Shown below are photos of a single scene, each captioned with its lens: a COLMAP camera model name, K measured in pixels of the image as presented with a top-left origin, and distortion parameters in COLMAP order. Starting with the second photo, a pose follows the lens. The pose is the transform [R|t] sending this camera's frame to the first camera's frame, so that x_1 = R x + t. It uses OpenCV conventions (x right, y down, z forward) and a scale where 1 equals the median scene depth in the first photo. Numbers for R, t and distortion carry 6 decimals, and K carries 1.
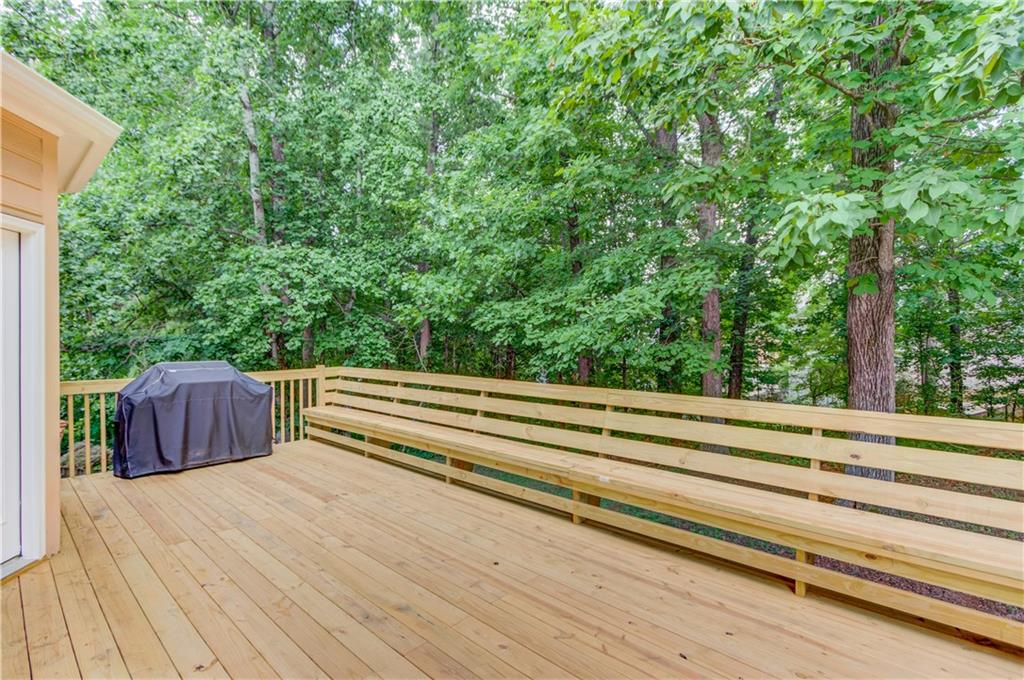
lens RADIAL K [[486.1, 0, 516.1], [0, 486.1, 341.8], [0, 0, 1]] dist [-0.003826, -0.001126]
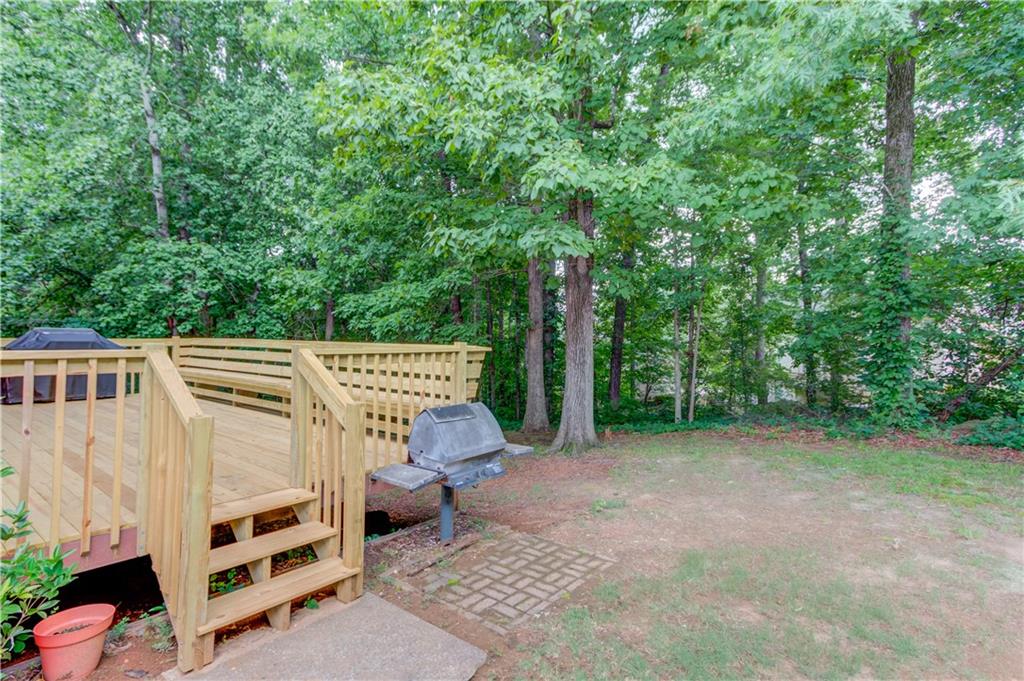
lens RADIAL K [[486.1, 0, 508.8], [0, 486.1, 338.0], [0, 0, 1]] dist [-0.003826, -0.001126]
pose [[0.995570, 0.013807, 0.093006, 0.201752], [-0.013520, 0.999902, -0.003722, 0.024173], [-0.093049, 0.002448, 0.995659, -0.217464]]
